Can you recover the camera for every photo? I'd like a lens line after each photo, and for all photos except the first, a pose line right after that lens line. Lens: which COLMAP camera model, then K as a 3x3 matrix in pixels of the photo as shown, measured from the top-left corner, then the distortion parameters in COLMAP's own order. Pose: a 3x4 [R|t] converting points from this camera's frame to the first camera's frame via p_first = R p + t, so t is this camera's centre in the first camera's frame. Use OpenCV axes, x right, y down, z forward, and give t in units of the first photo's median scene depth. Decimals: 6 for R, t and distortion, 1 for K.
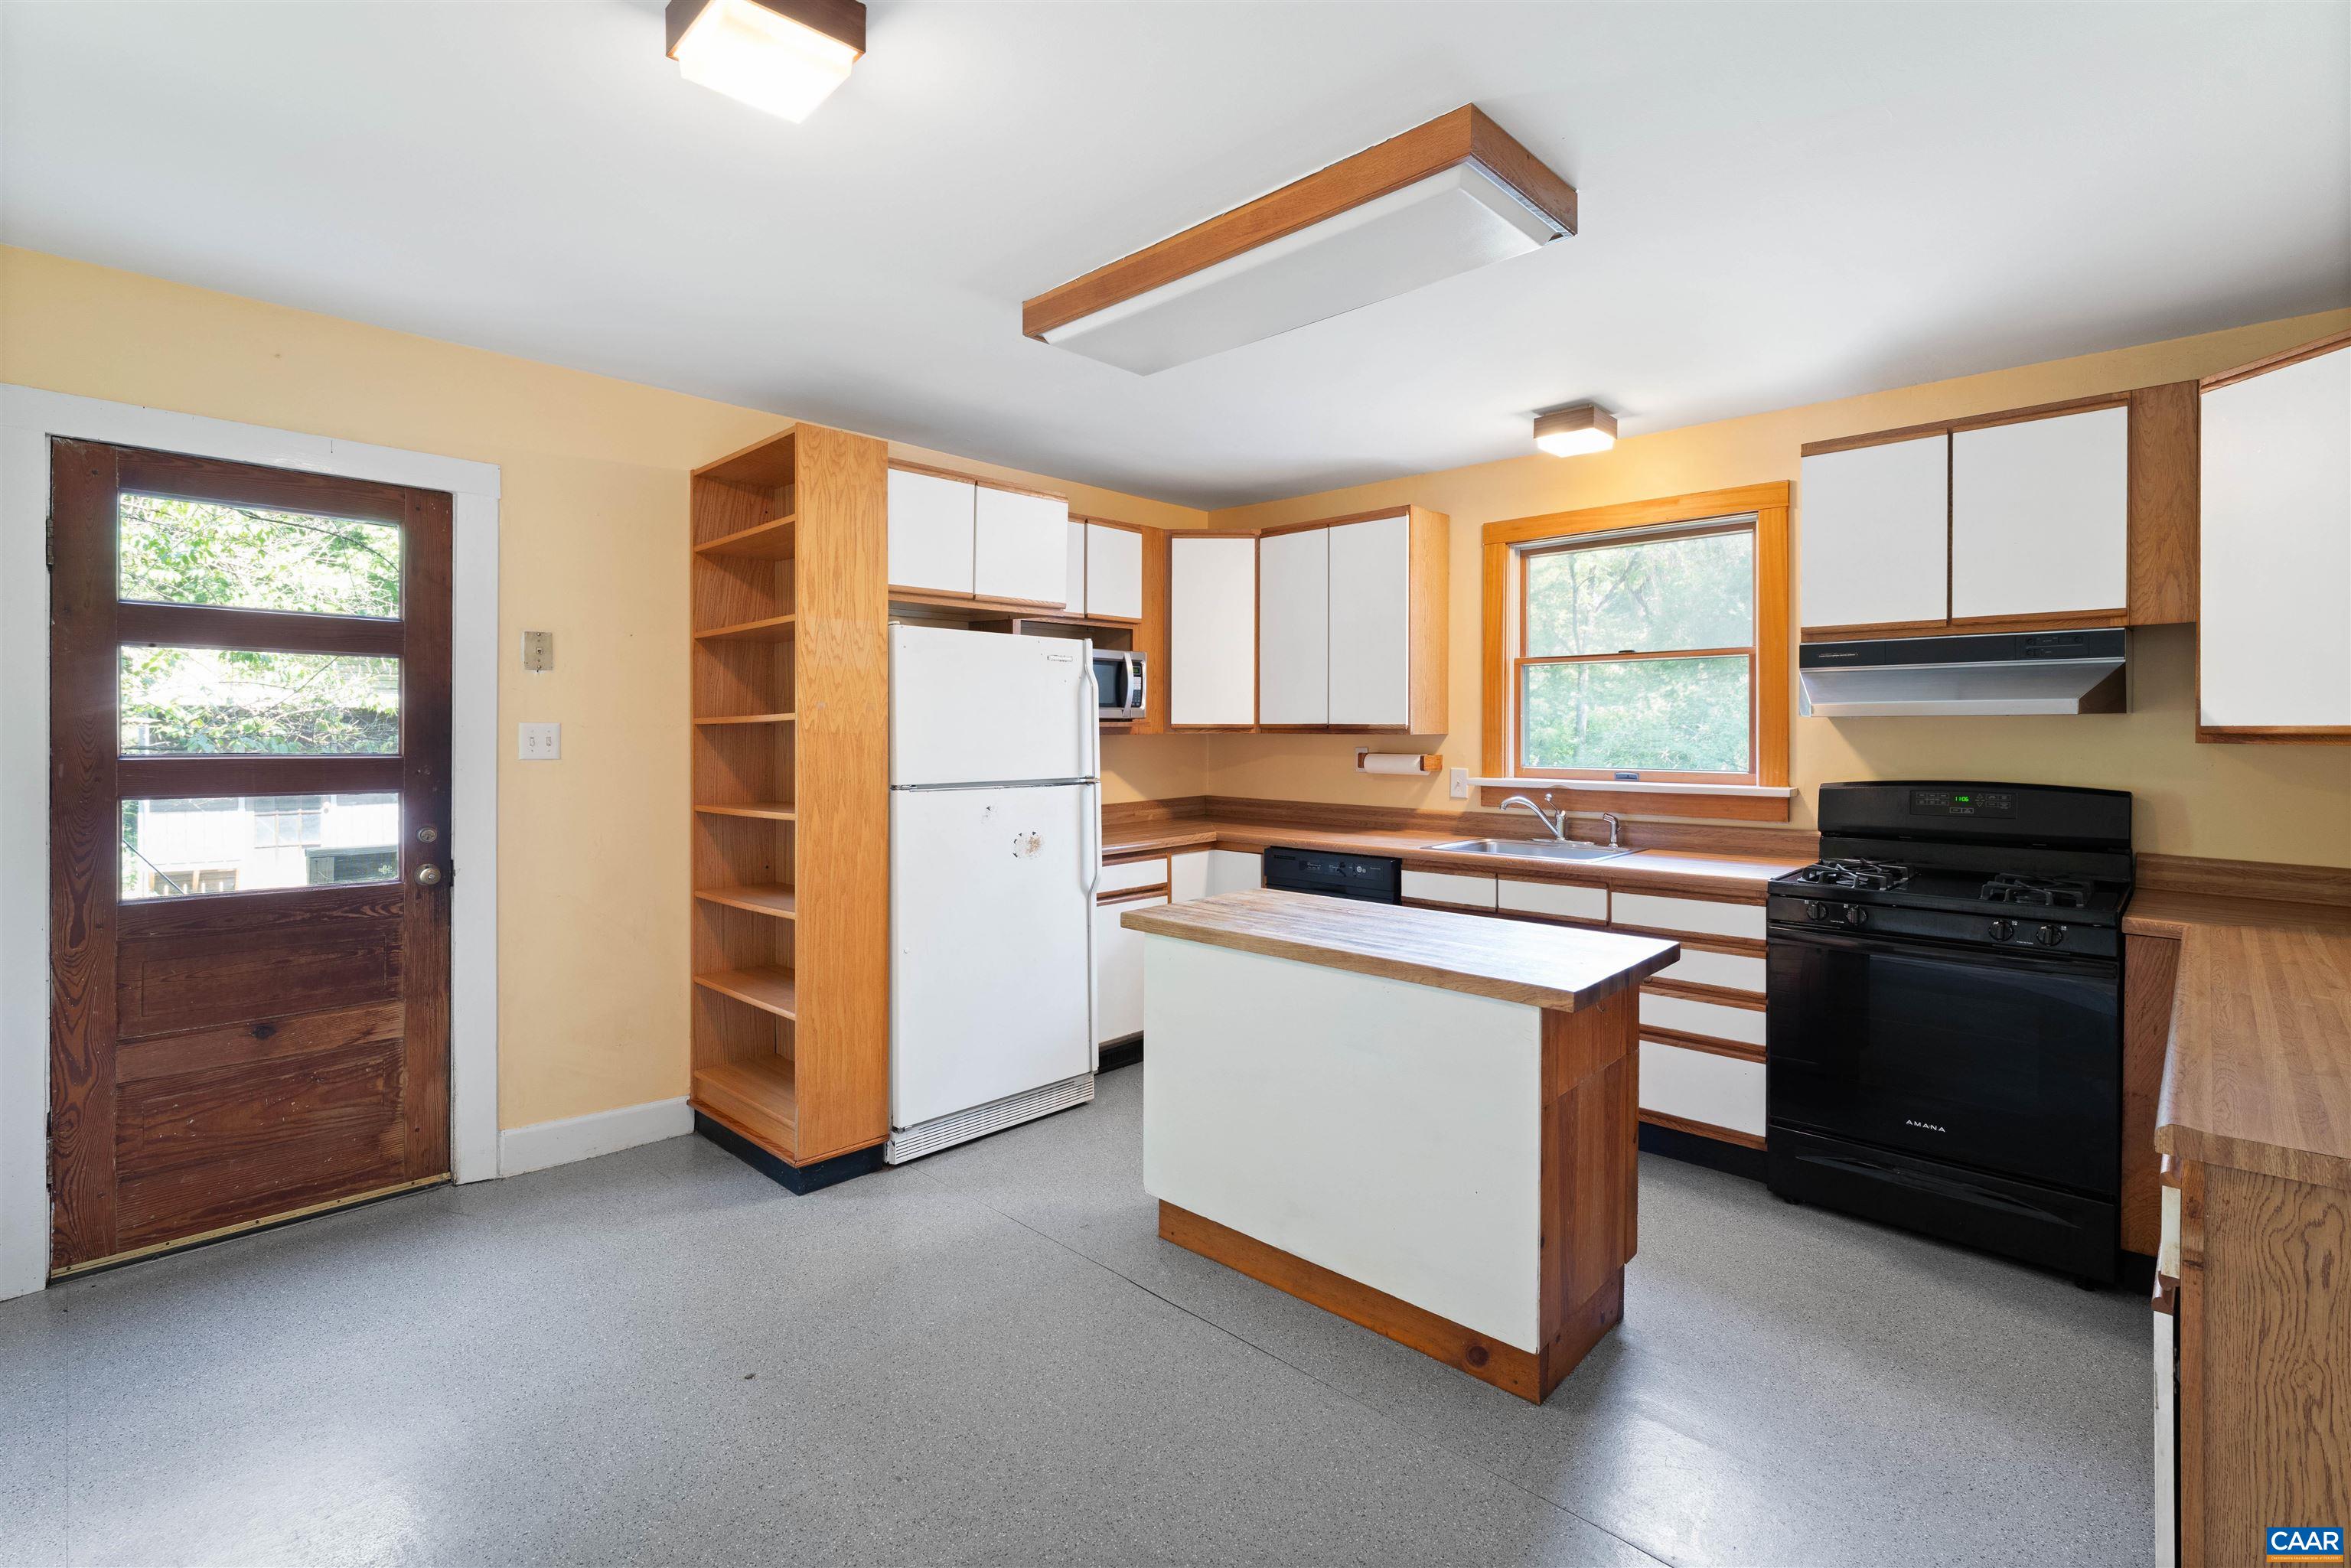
lens RADIAL K [[1068.6, 0, 1172.0], [0, 1068.6, 749.9], [0, 0, 1]] dist [0.000035, 0.000011]
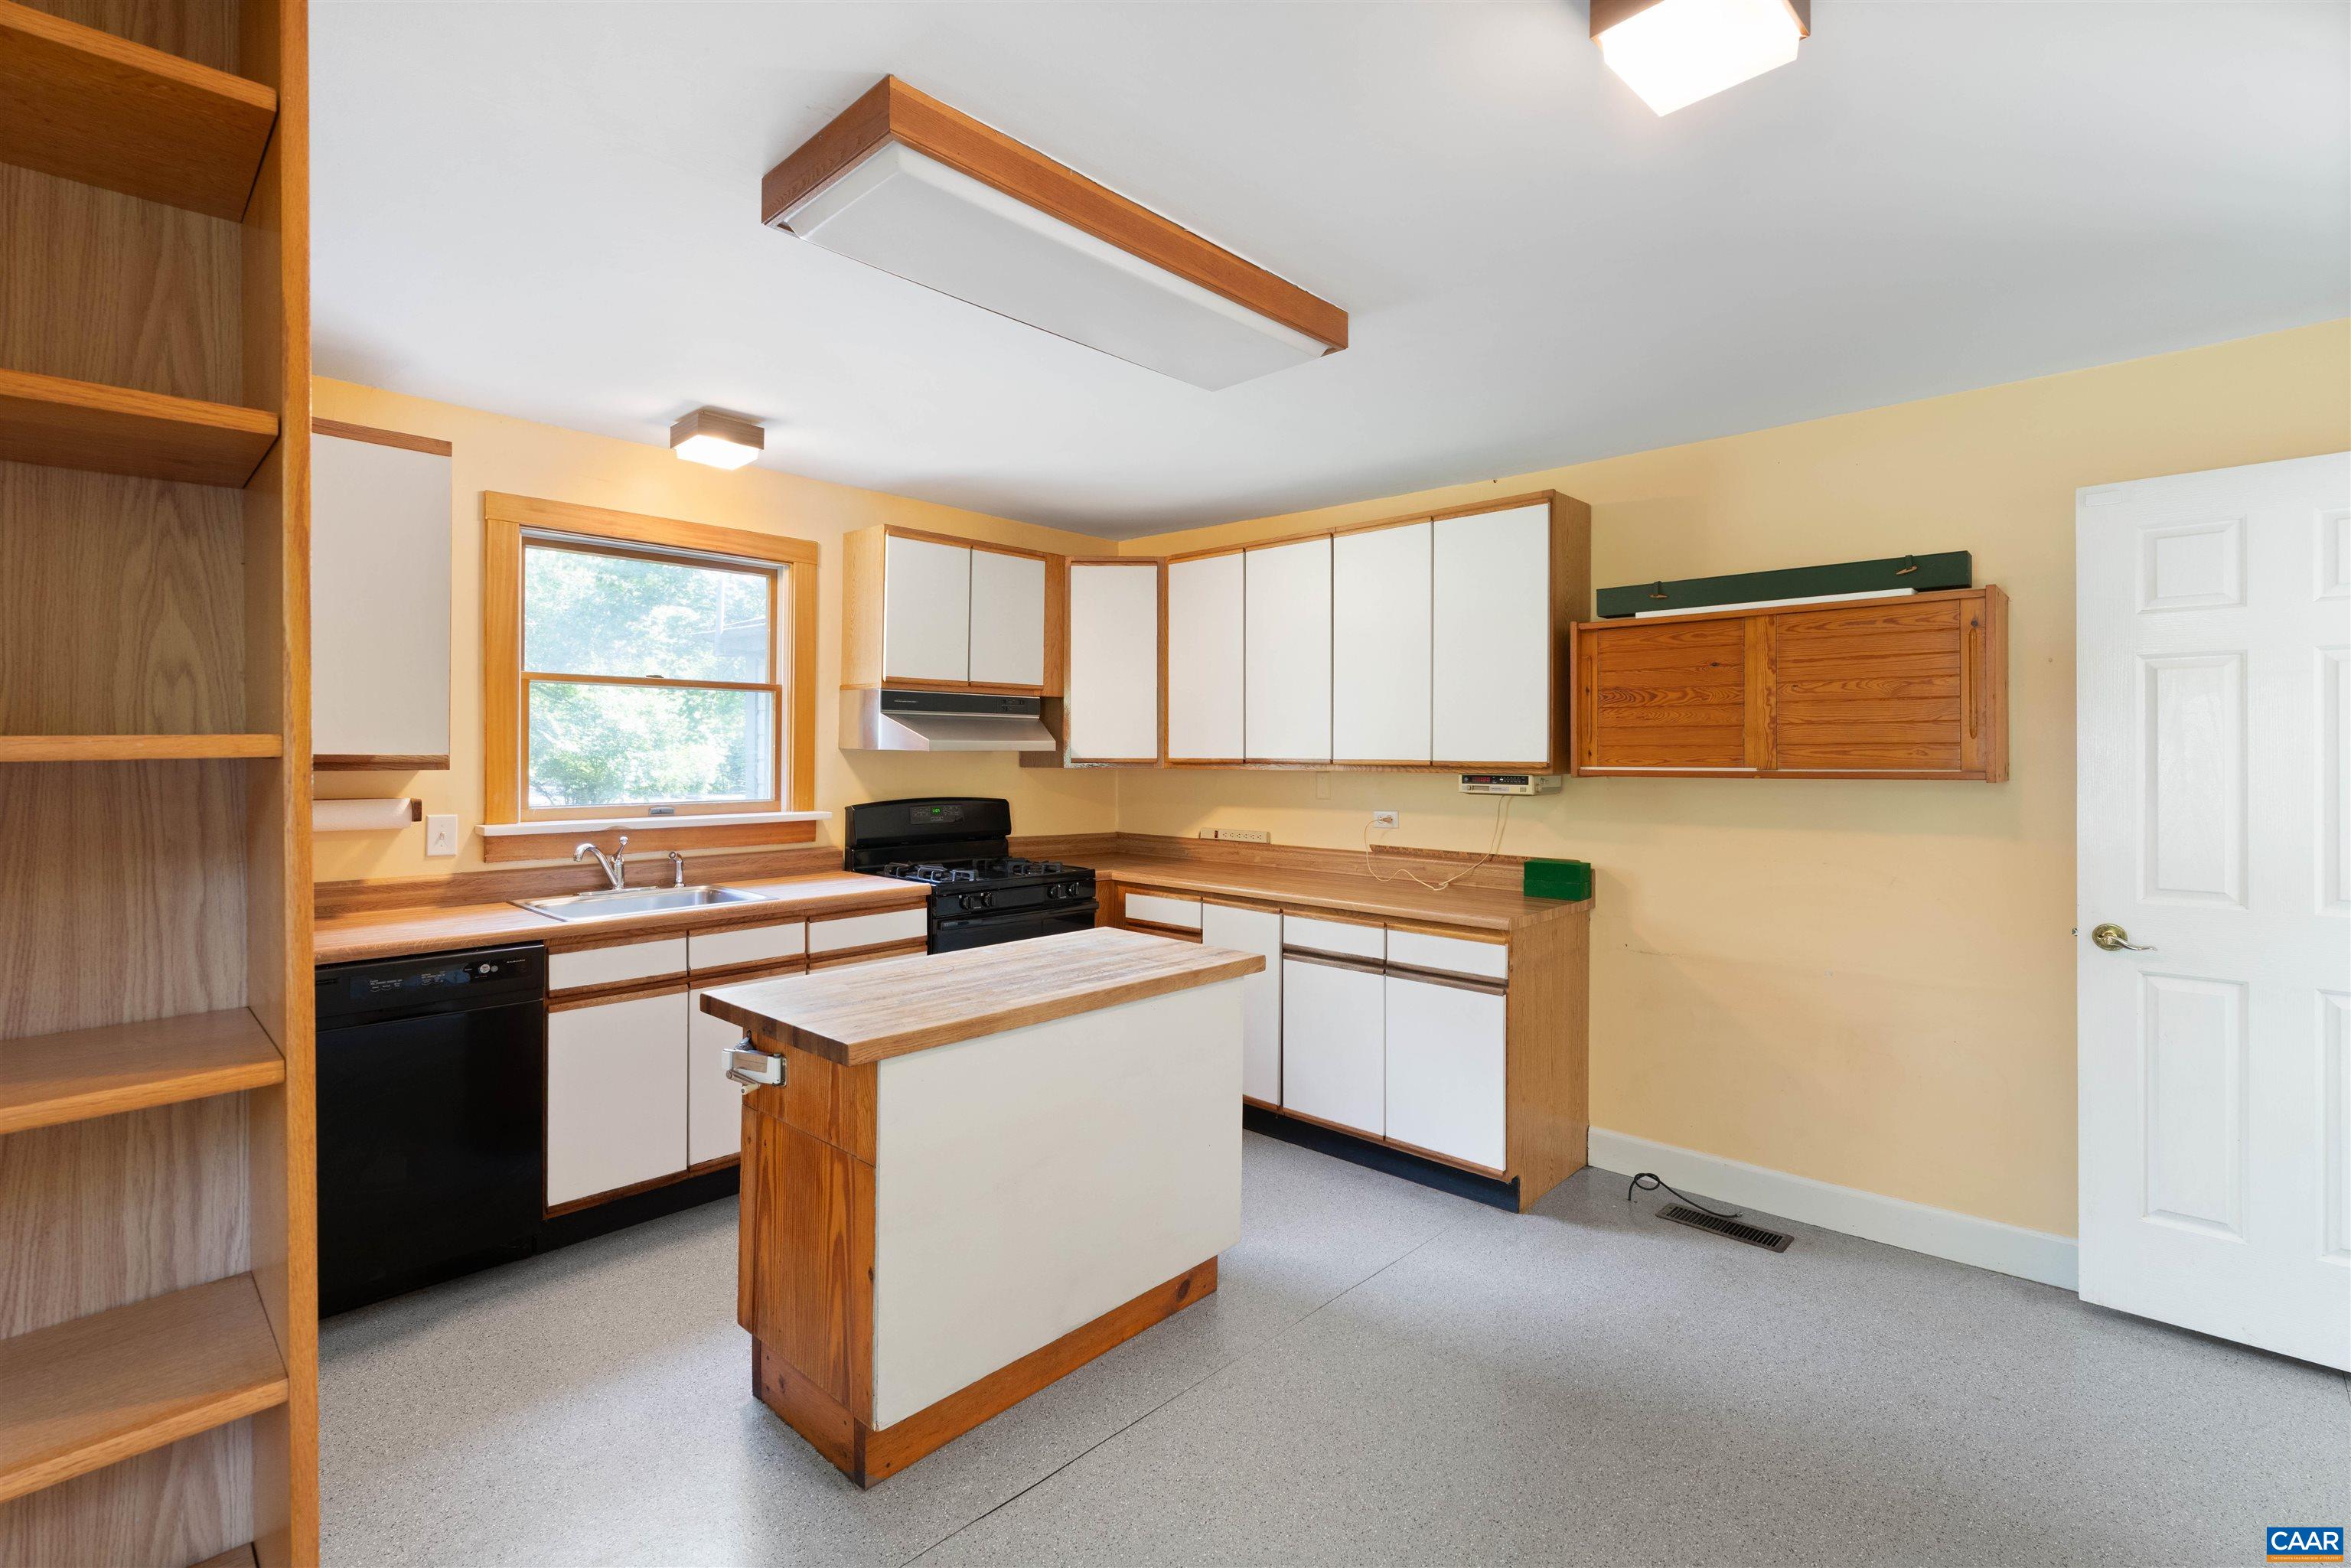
lens RADIAL K [[1068.6, 0, 1172.0], [0, 1068.6, 749.9], [0, 0, 1]] dist [0.000035, 0.000011]
pose [[-0.004980, 0.007181, 0.999962, -0.572025], [0.018719, 0.999800, -0.007087, -0.015339], [-0.999812, 0.018683, -0.005113, 0.636033]]
